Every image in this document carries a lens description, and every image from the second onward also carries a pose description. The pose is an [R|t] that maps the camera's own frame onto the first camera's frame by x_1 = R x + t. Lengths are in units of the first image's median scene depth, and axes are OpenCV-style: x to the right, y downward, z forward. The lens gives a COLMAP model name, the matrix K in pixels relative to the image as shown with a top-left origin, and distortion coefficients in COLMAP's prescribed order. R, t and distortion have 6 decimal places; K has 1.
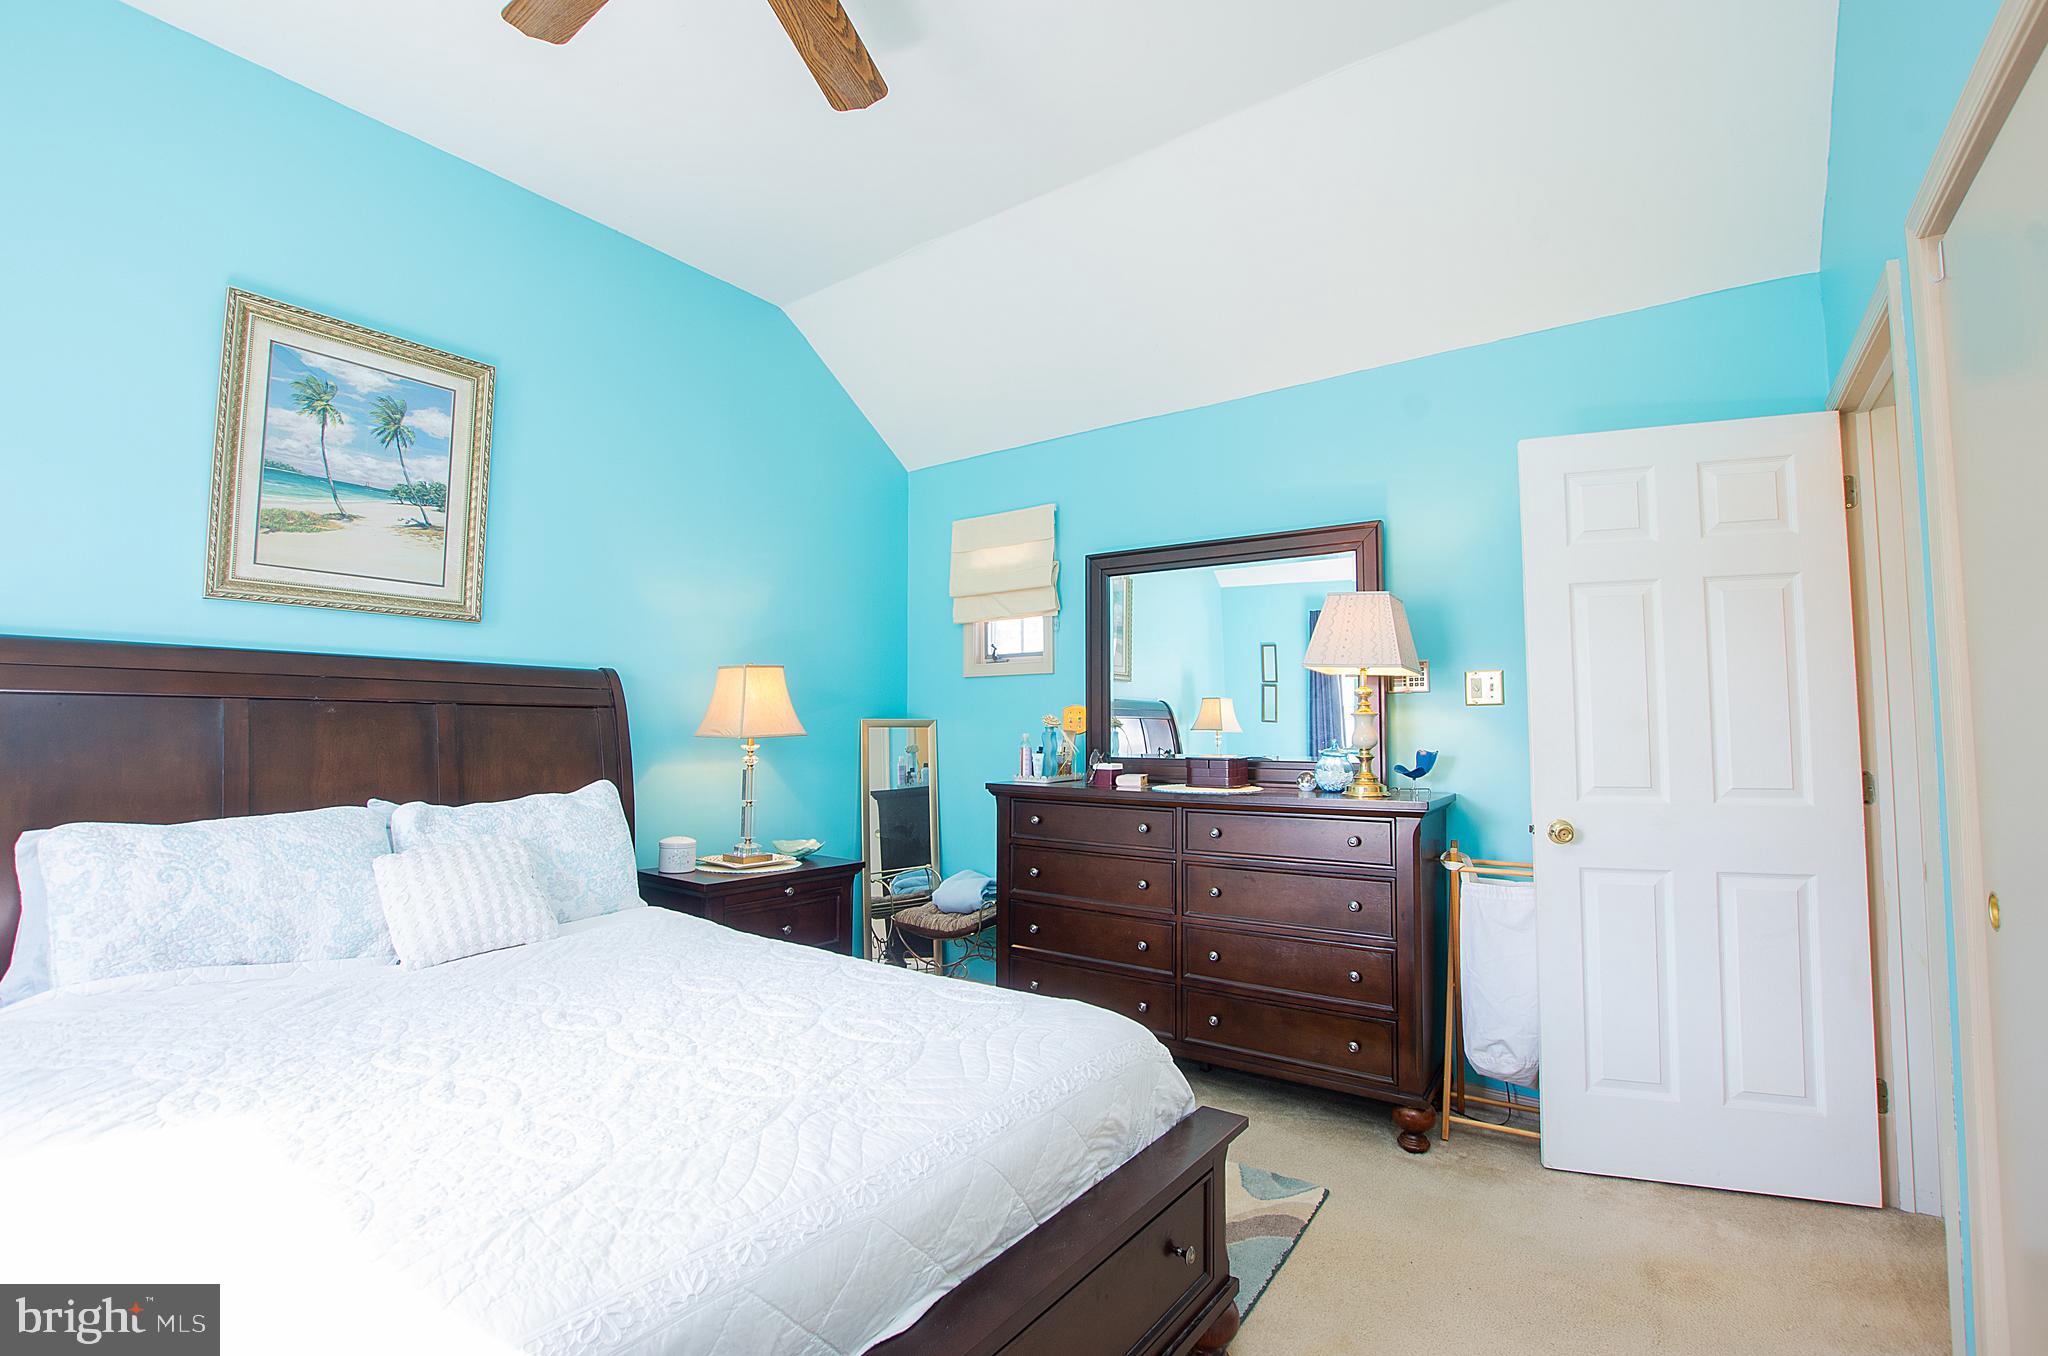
lens RADIAL K [[904.1, 0, 1026.5], [0, 904.1, 671.7], [0, 0, 1]] dist [-0.033861, 0.004607]
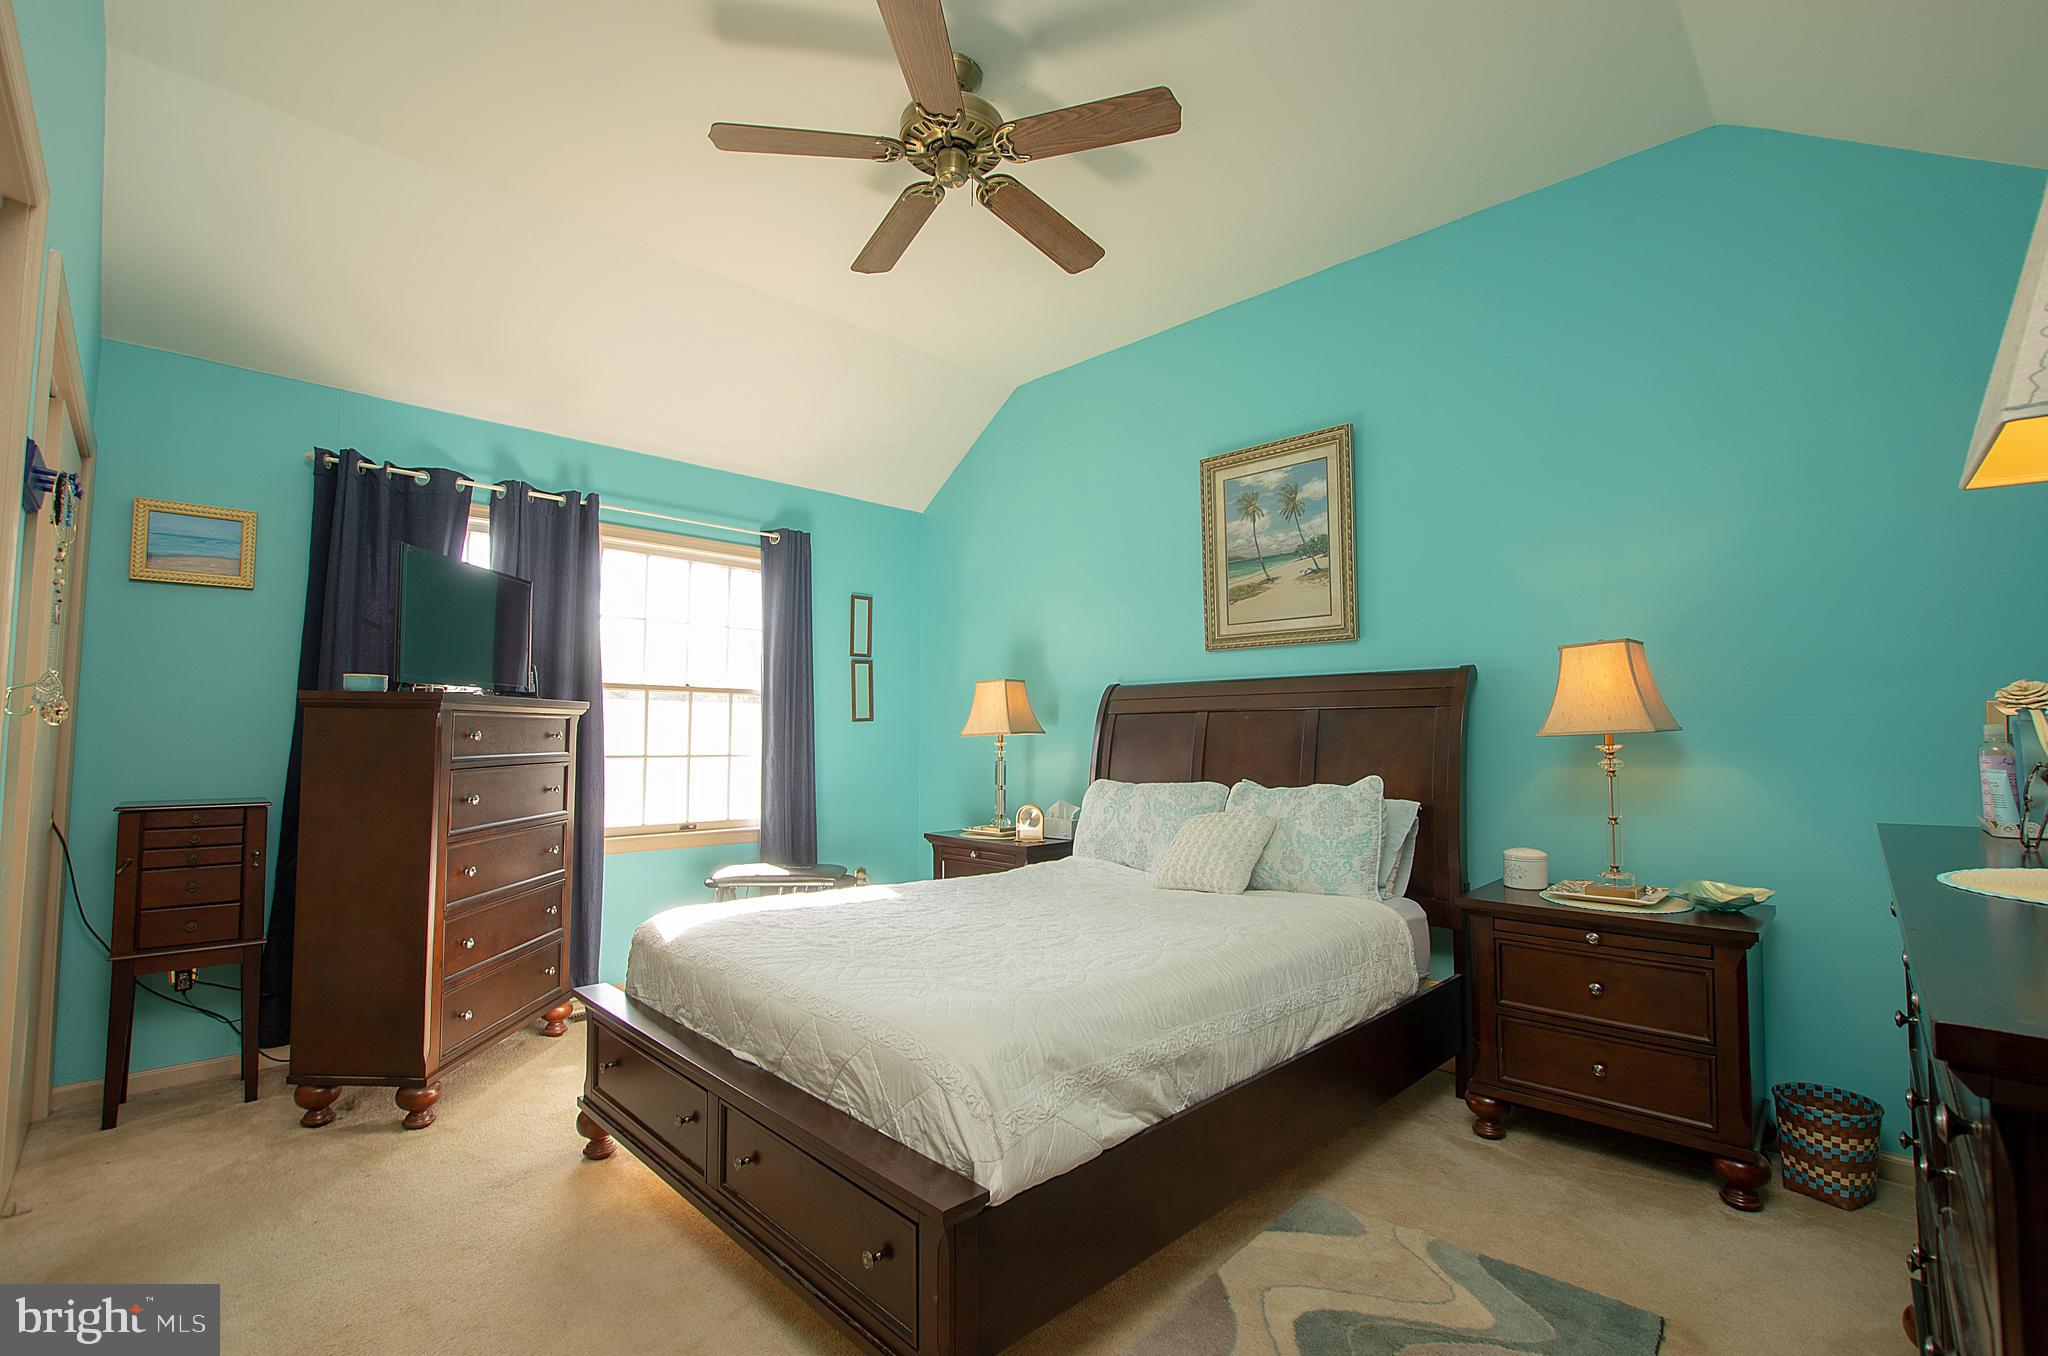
lens RADIAL K [[904.1, 0, 1026.7], [0, 904.1, 674.4], [0, 0, 1]] dist [-0.033861, 0.004607]
pose [[-0.148551, -0.065424, -0.986738, 0.700379], [0.070940, 0.994533, -0.076621, 0.057603], [0.986357, -0.081382, -0.143098, 0.811949]]
